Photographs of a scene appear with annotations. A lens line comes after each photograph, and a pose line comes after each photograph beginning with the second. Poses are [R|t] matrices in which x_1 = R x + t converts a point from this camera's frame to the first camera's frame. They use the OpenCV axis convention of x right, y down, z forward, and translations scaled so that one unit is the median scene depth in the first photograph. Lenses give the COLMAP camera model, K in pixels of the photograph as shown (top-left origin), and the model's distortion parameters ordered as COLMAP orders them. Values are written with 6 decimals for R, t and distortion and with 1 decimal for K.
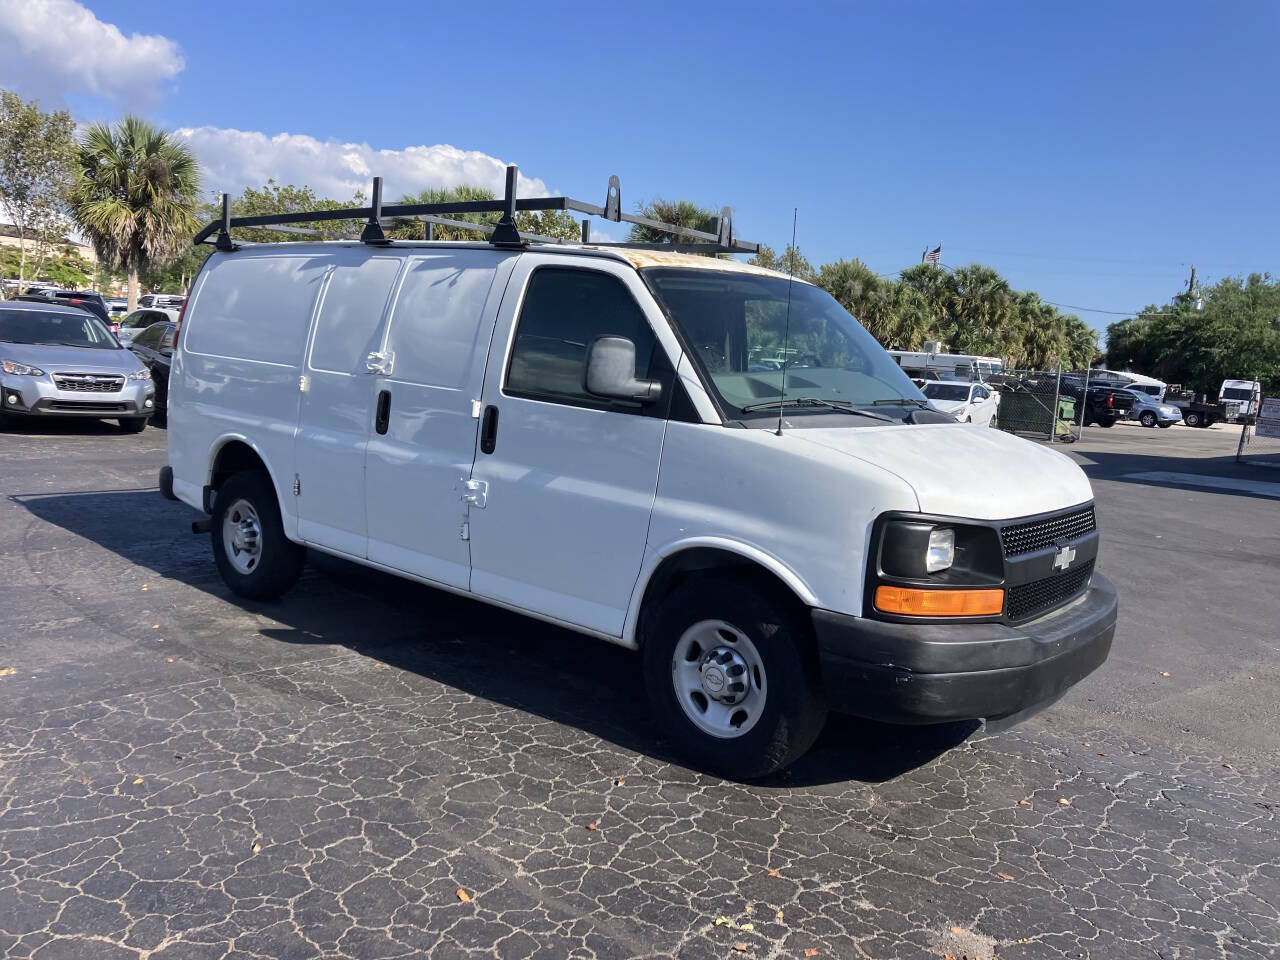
lens RADIAL K [[1062.9, 0, 653.6], [0, 1062.9, 458.1], [0, 0, 1]] dist [0.017806, -0.007147]
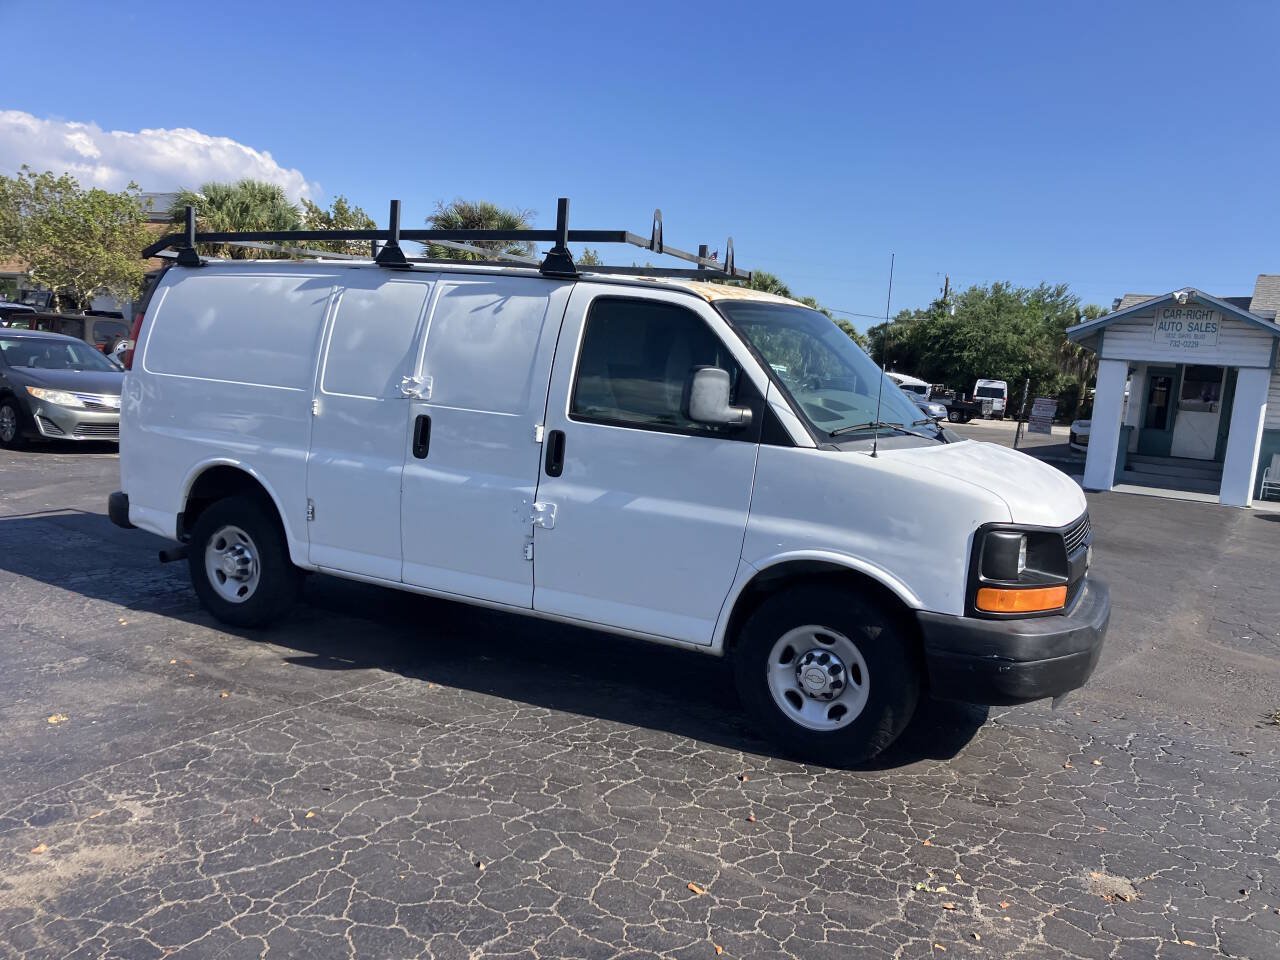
lens RADIAL K [[1062.9, 0, 647.9], [0, 1062.9, 477.8], [0, 0, 1]] dist [0.017806, -0.007147]
pose [[0.977822, -0.024967, 0.207944, -0.278845], [0.021102, 0.999561, 0.020781, -0.022283], [-0.208372, -0.015932, 0.977920, -0.033874]]
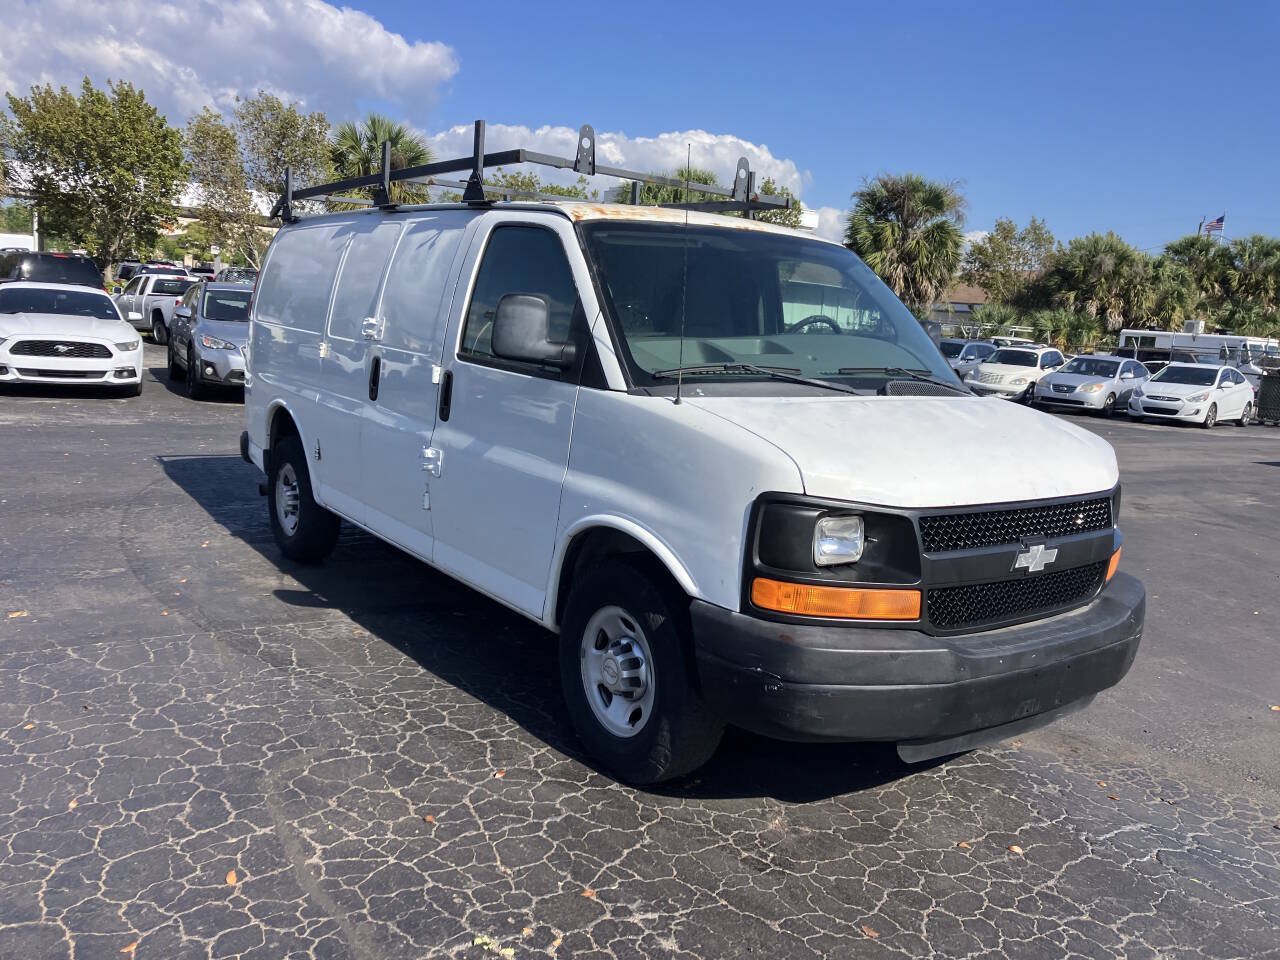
lens RADIAL K [[1058.4, 0, 641.0], [0, 1058.4, 461.5], [0, 0, 1]] dist [0.023399, -0.013018]
pose [[0.970581, 0.028899, -0.239033, 0.243090], [-0.024261, 0.999456, 0.022325, 0.006922], [0.239548, -0.015869, 0.970755, 0.109760]]
